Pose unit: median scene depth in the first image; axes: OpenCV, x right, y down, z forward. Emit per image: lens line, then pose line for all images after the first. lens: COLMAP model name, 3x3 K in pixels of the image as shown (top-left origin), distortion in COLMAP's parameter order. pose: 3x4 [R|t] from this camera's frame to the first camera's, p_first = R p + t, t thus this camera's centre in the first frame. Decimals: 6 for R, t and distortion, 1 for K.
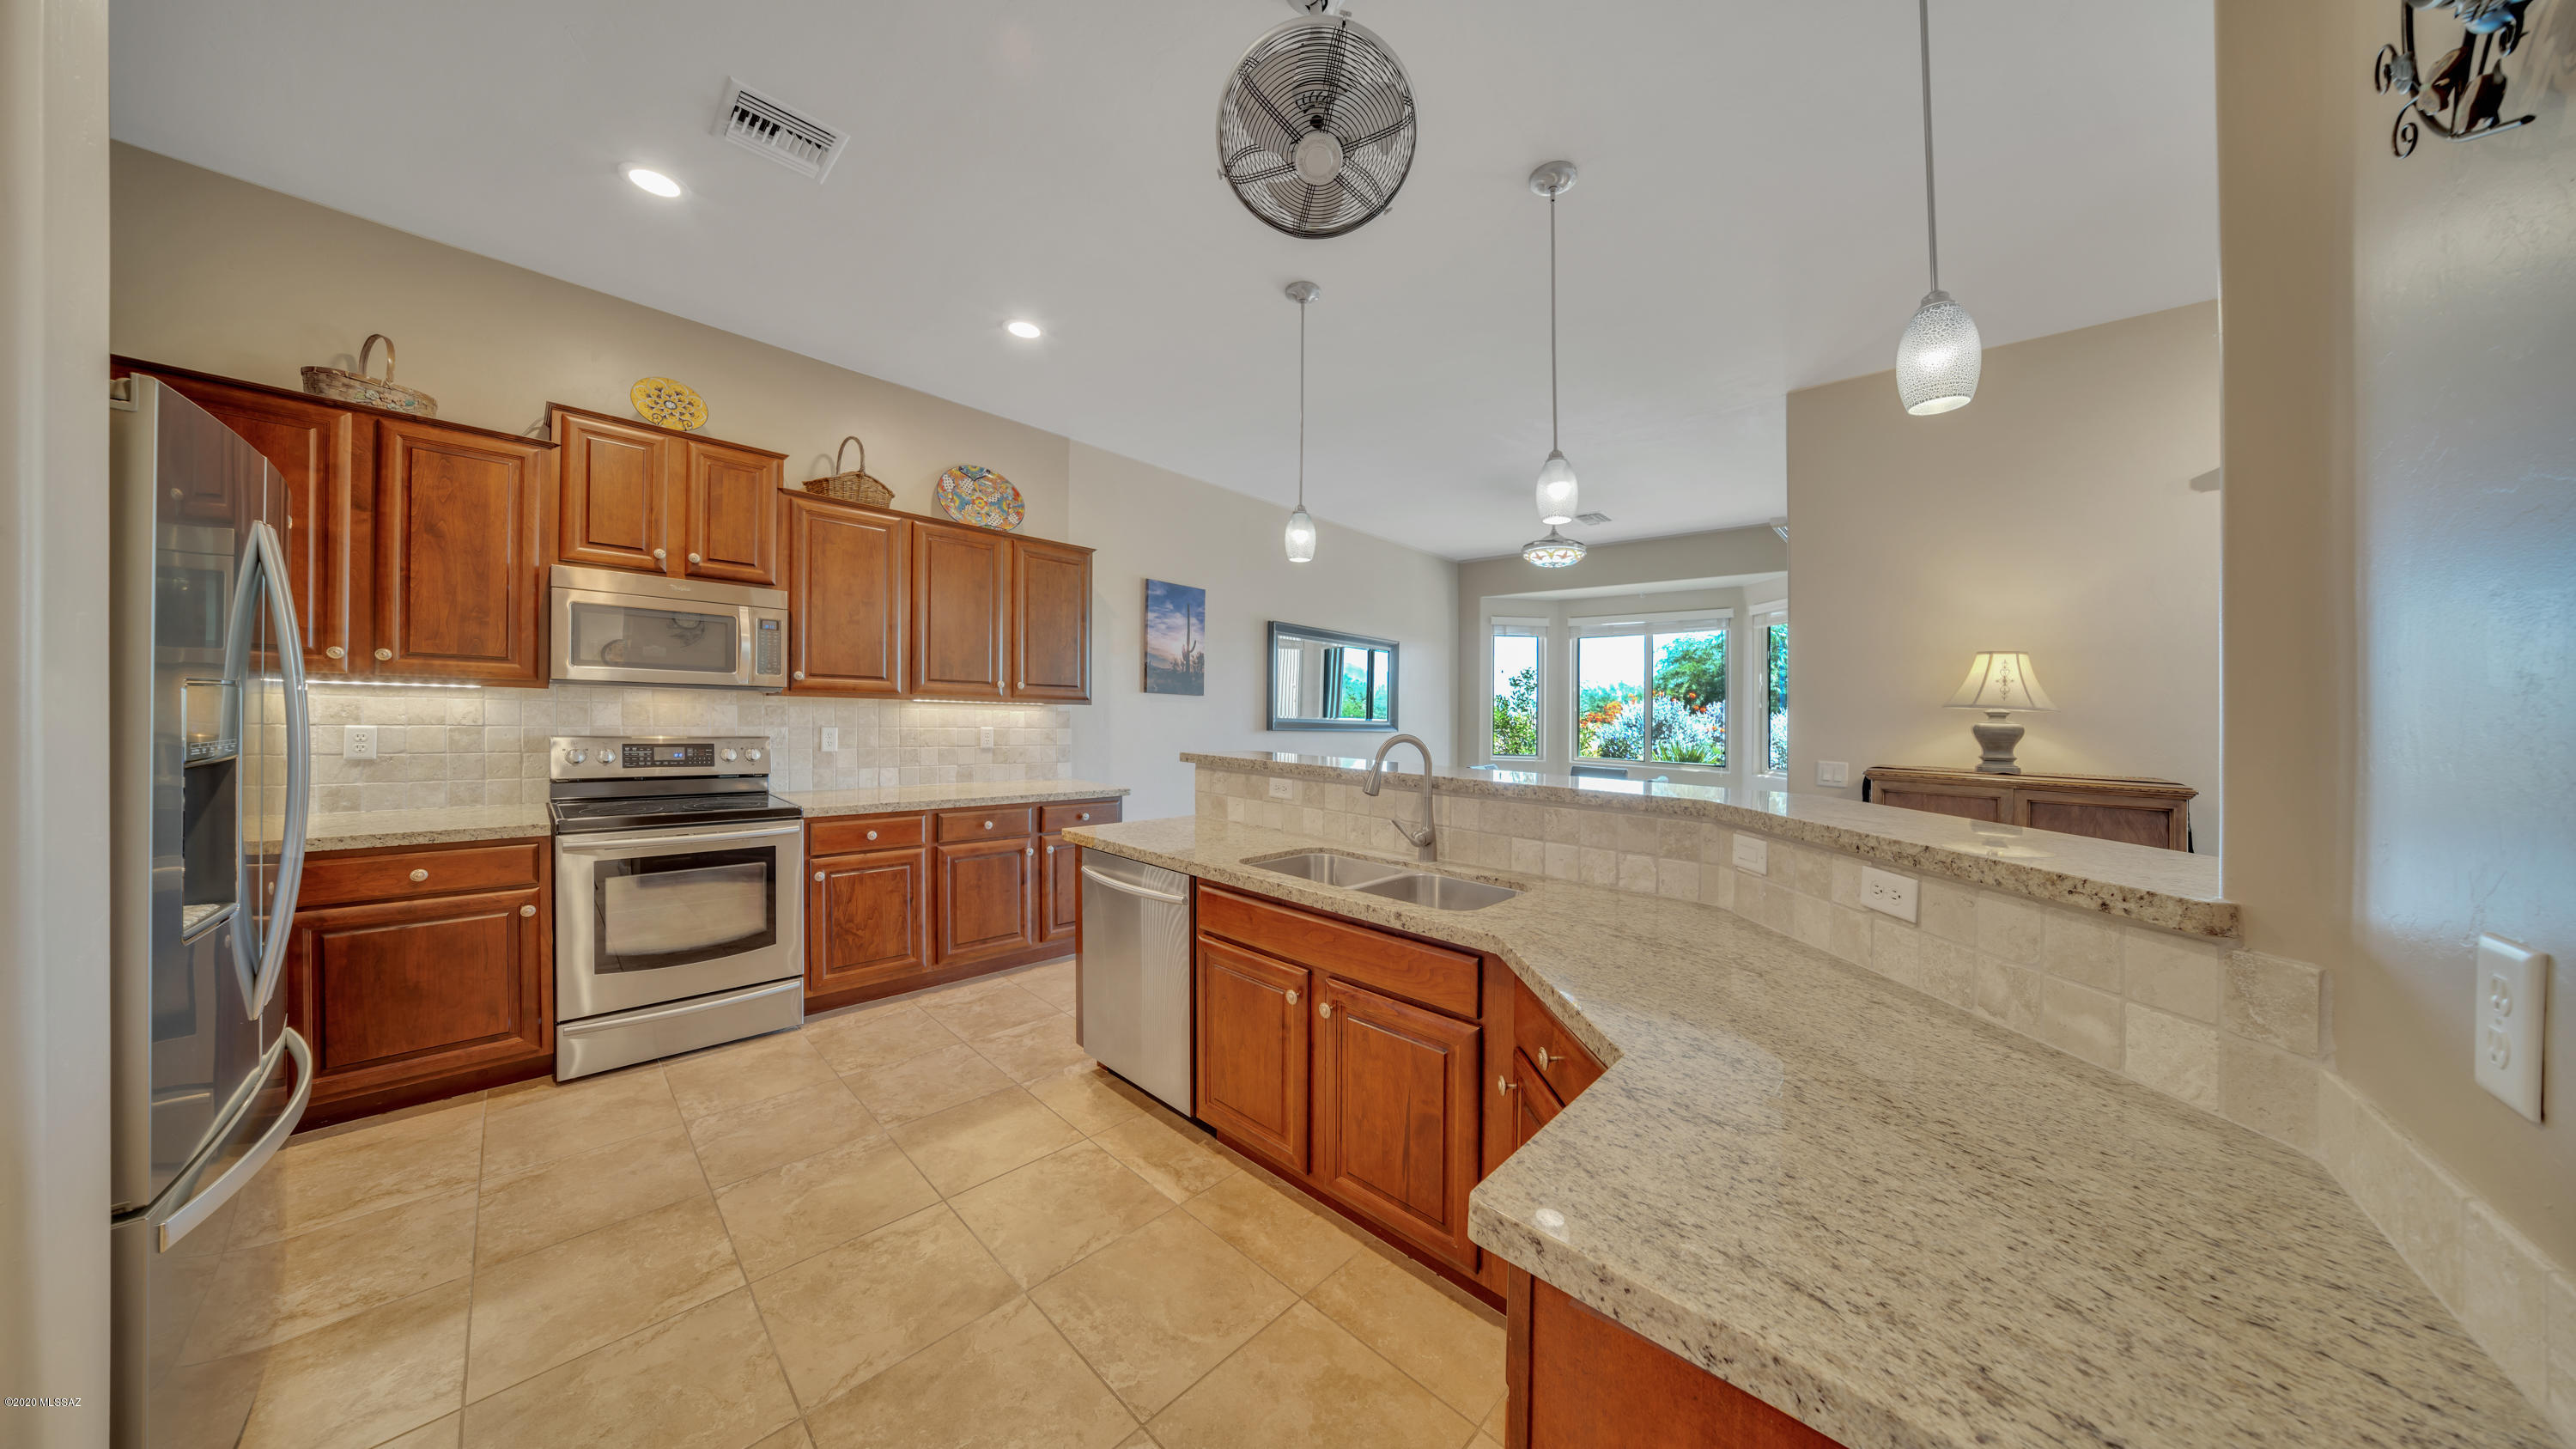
lens RADIAL K [[756.8, 0, 1310.5], [0, 756.8, 731.9], [0, 0, 1]] dist [-0.012991, 0.000087]
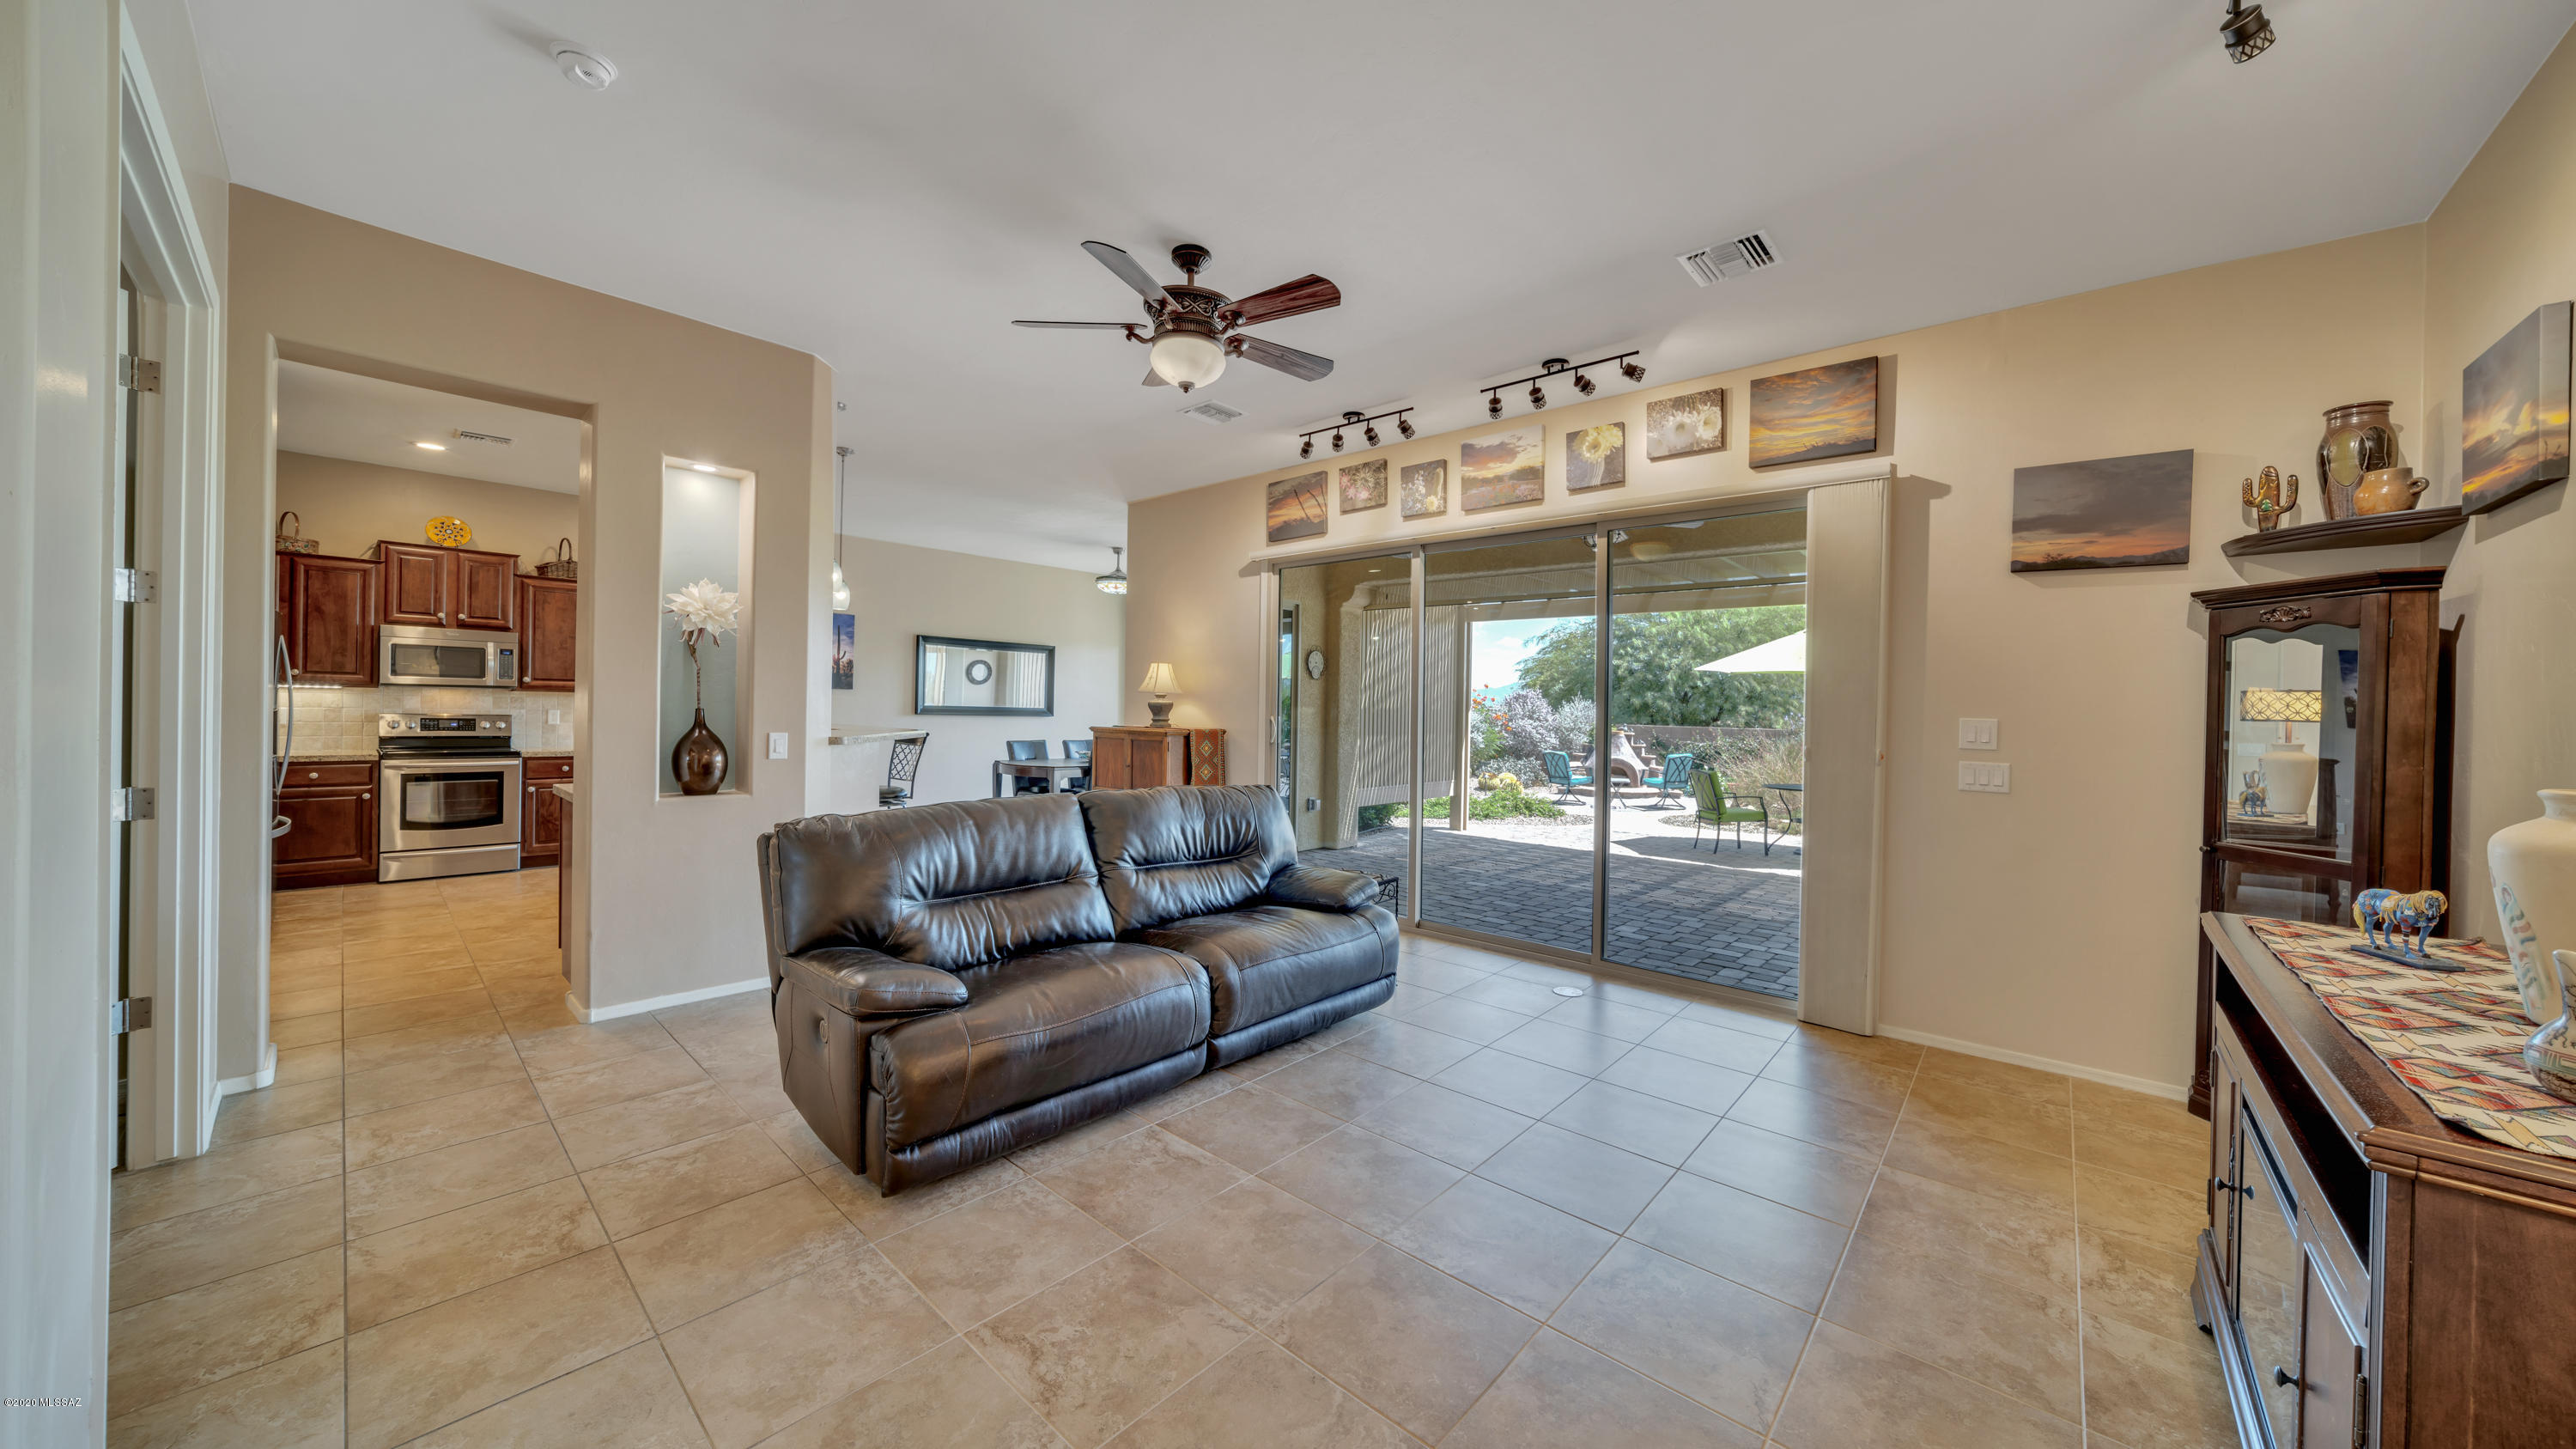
lens RADIAL K [[845.9, 0, 1280.5], [0, 845.9, 718.3], [0, 0, 1]] dist [-0.014940, 0.006170]
pose [[0.999787, -0.005319, 0.019920, 1.155750], [0.005561, 0.999911, -0.012114, 0.054881], [-0.019853, 0.012223, 0.999728, -1.105211]]
